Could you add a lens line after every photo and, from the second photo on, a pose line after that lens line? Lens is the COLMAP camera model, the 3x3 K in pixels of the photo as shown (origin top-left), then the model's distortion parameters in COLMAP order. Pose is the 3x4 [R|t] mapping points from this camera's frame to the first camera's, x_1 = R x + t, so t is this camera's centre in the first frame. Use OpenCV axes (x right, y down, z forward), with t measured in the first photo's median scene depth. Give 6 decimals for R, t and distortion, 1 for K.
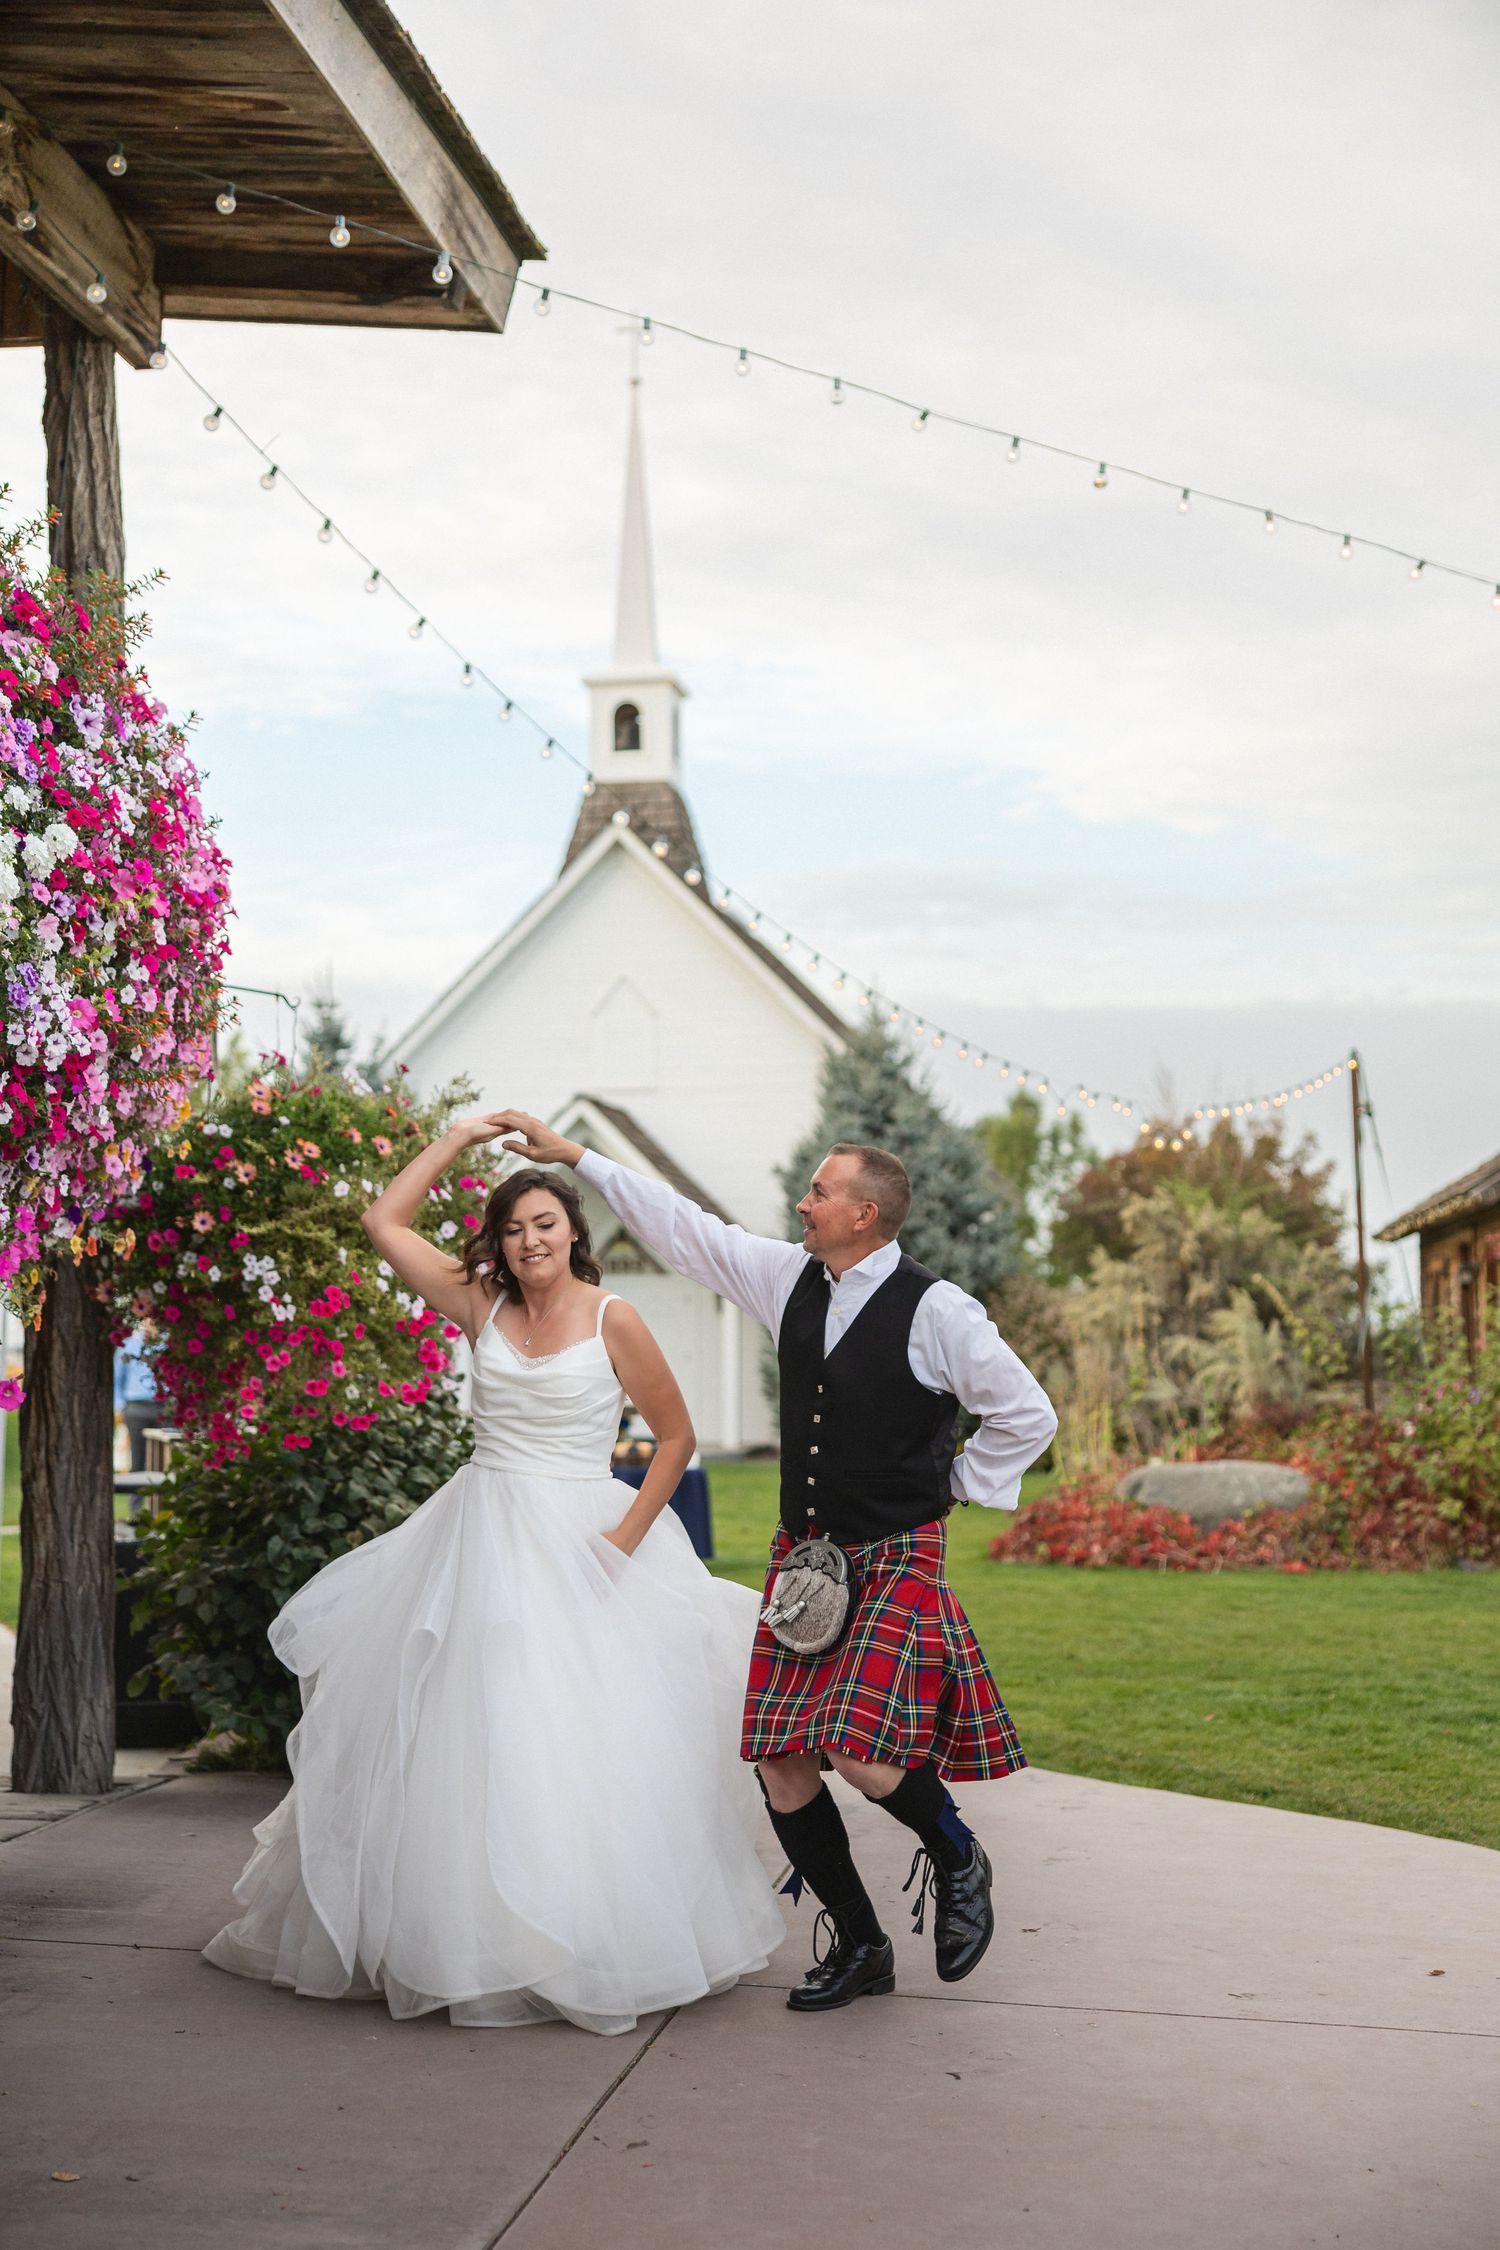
lens RADIAL K [[2967.4, 0, 750.0], [0, 2967.4, 1125.0], [0, 0, 1]] dist [0.001051, -0.005837]
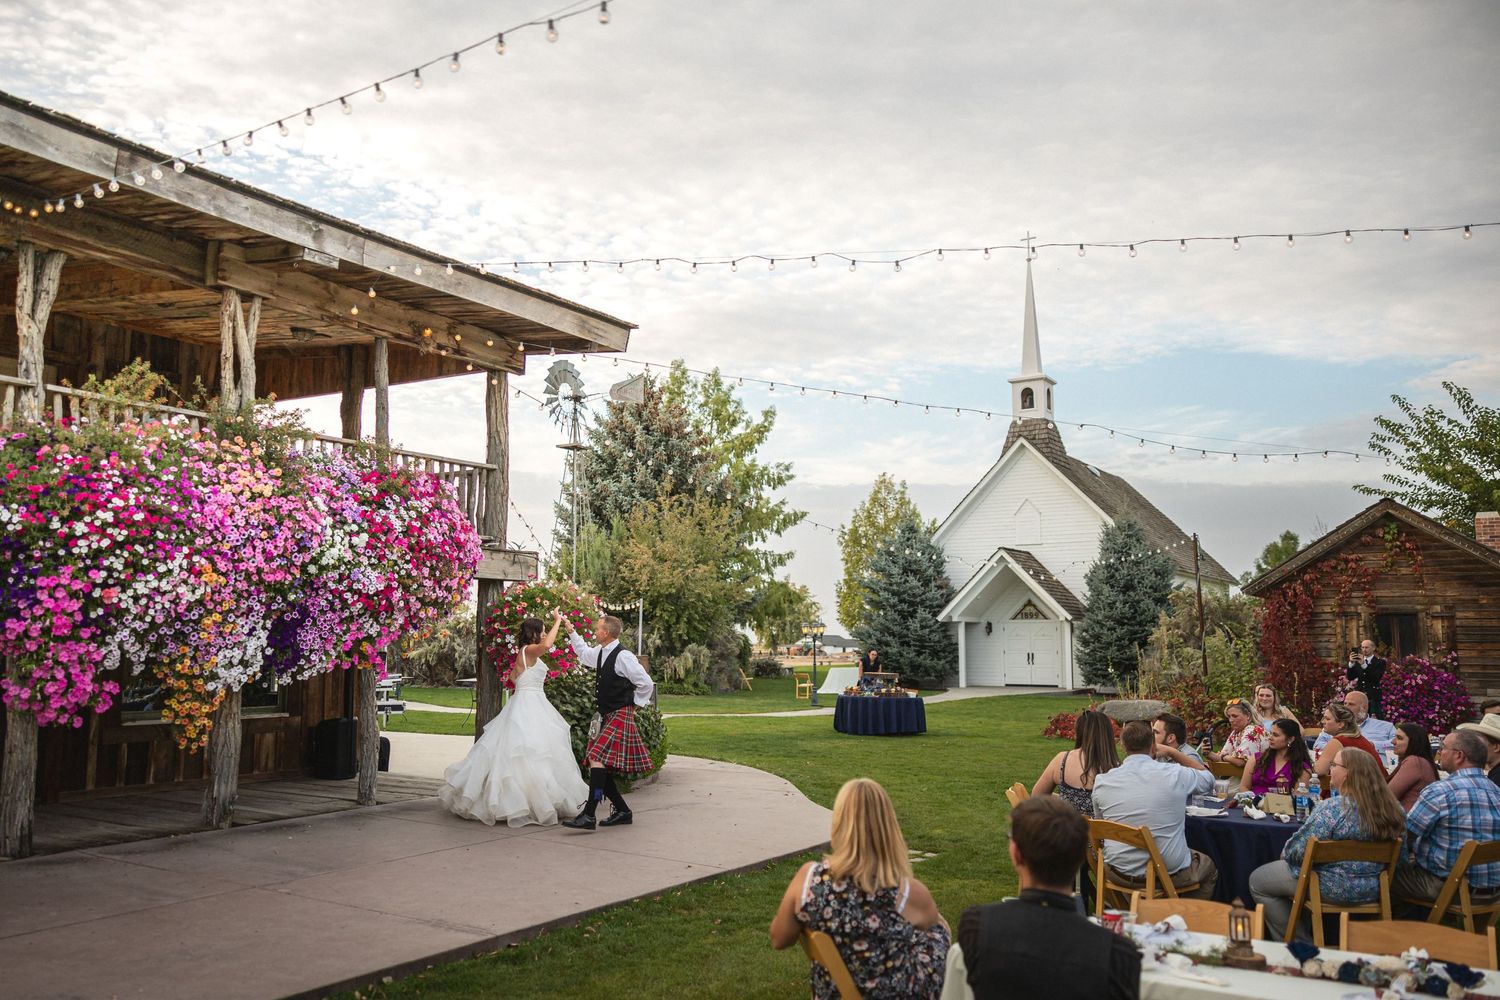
lens RADIAL K [[1233.8, 0, 750.0], [0, 1233.8, 500.0], [0, 0, 1]] dist [0.036646, -0.000858]
pose [[0.931169, -0.038495, -0.362550, 0.150972], [0.023912, 0.998718, -0.044627, -0.010372], [0.363803, 0.032886, 0.930895, -0.064053]]
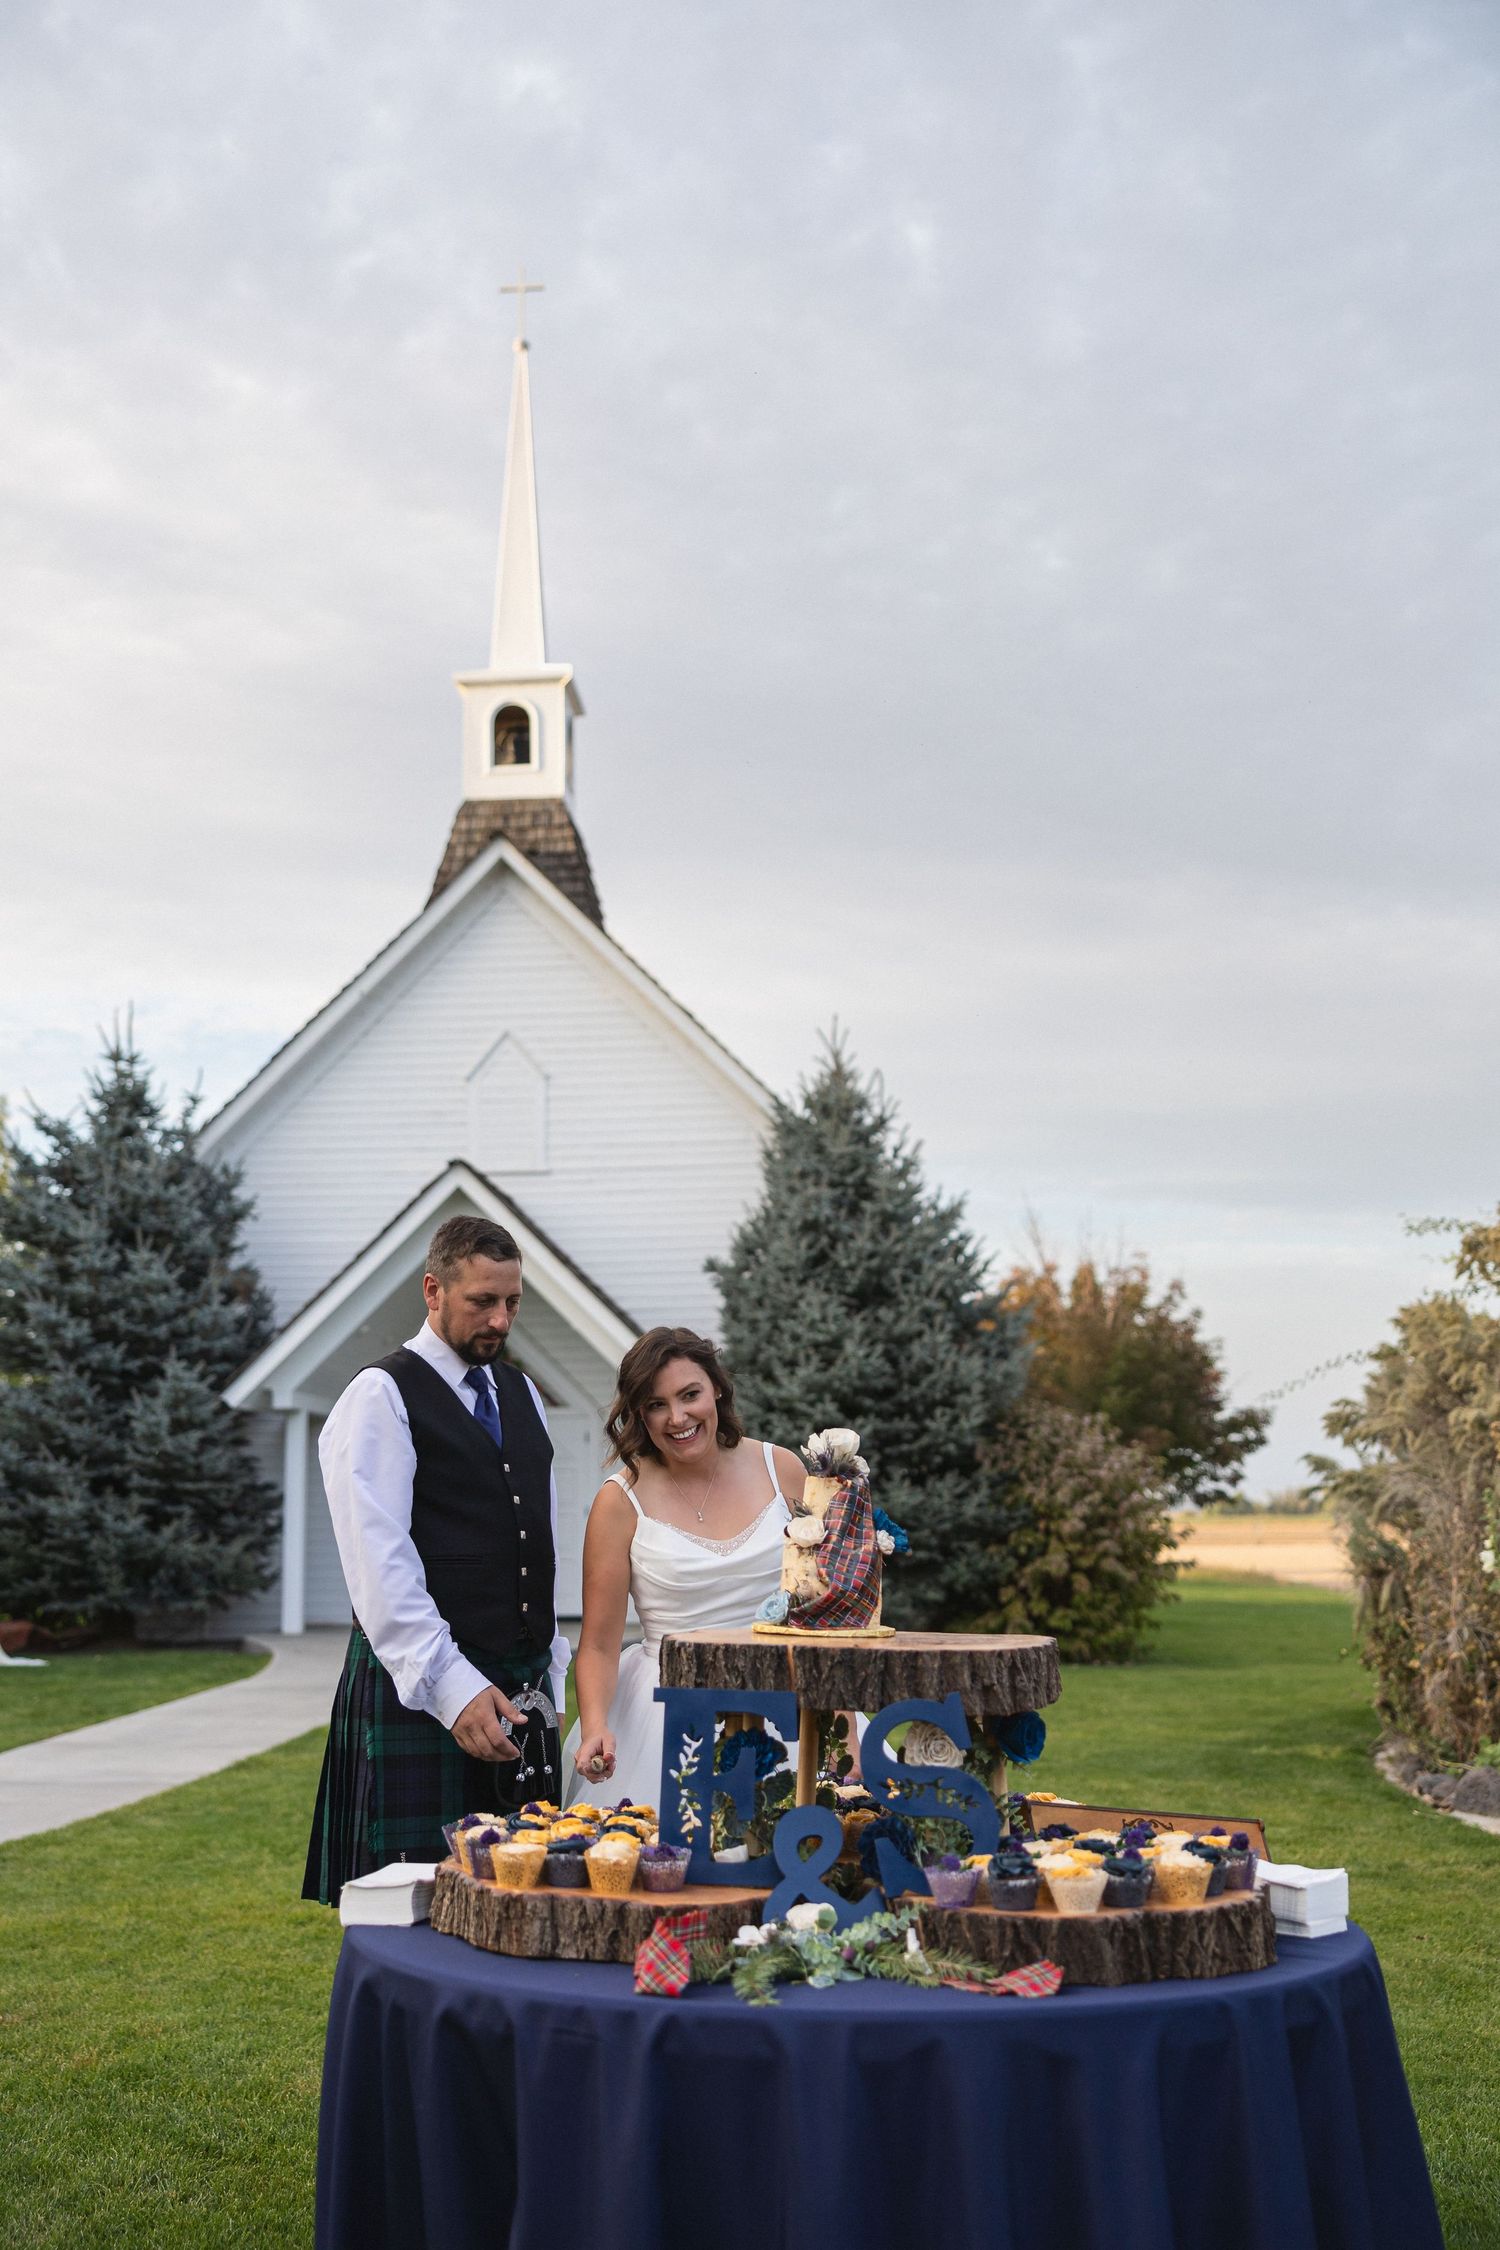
lens RADIAL K [[2300.7, 0, 750.0], [0, 2300.7, 1125.0], [0, 0, 1]] dist [0.002766, 0.008062]
pose [[0.995211, 0.009746, 0.097268, -0.048446], [-0.000611, 0.995619, -0.093501, 0.042817], [-0.097753, 0.092994, 0.990856, 0.492272]]
